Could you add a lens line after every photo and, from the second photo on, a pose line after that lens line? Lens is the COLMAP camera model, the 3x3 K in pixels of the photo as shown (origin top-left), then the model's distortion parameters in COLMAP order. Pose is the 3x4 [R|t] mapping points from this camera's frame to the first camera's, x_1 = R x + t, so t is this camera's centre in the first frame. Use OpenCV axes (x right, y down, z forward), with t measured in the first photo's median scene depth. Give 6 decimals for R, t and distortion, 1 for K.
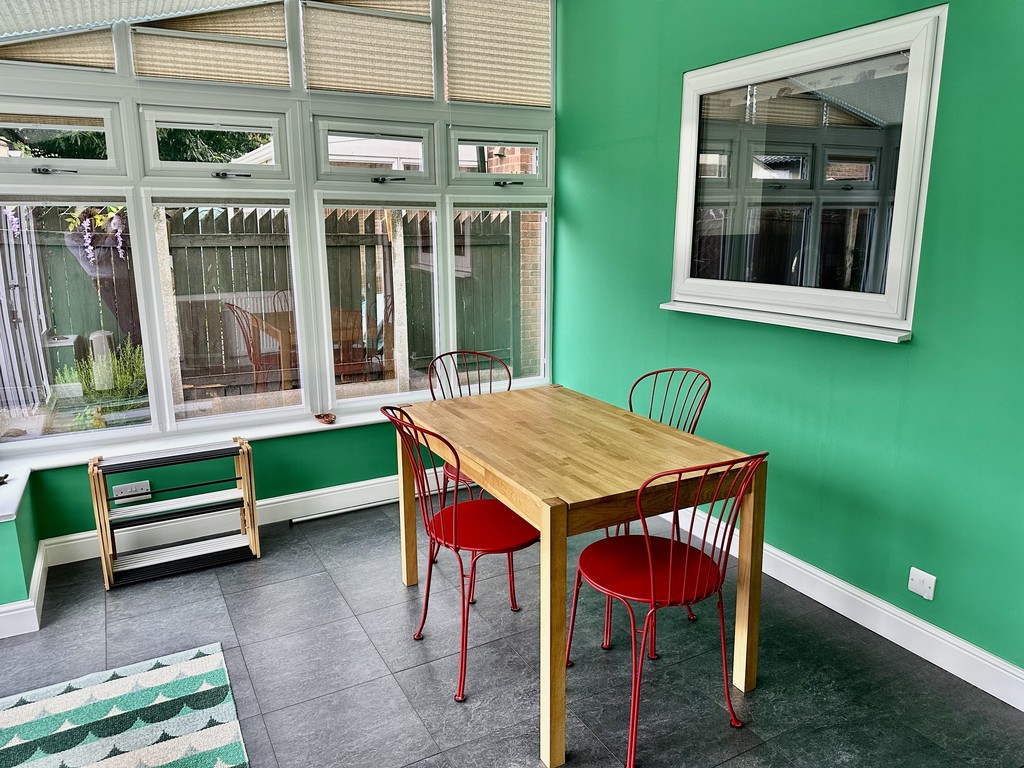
lens RADIAL K [[717.1, 0, 511.3], [0, 717.1, 383.0], [0, 0, 1]] dist [0.066708, -0.089953]
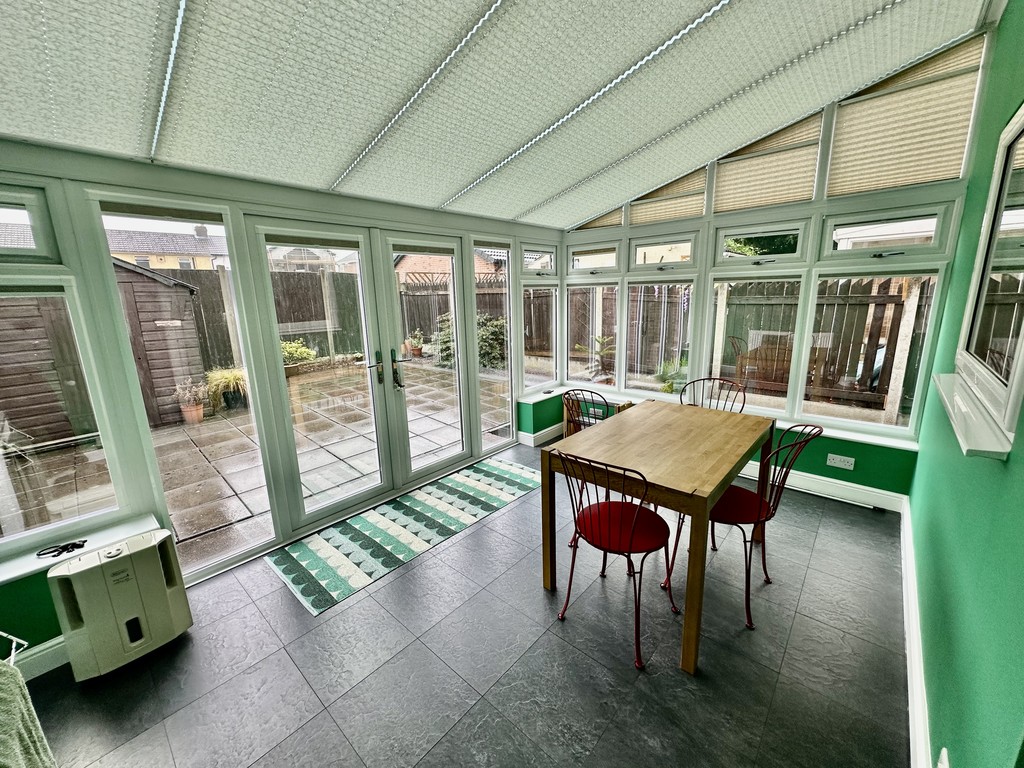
lens RADIAL K [[407.6, 0, 508.7], [0, 407.6, 376.0], [0, 0, 1]] dist [-0.003872, 0.000152]
pose [[0.325311, 0.182721, -0.927785, 0.307252], [-0.180747, 0.975078, 0.128659, -0.042530], [0.928172, 0.125841, 0.350230, 0.161830]]
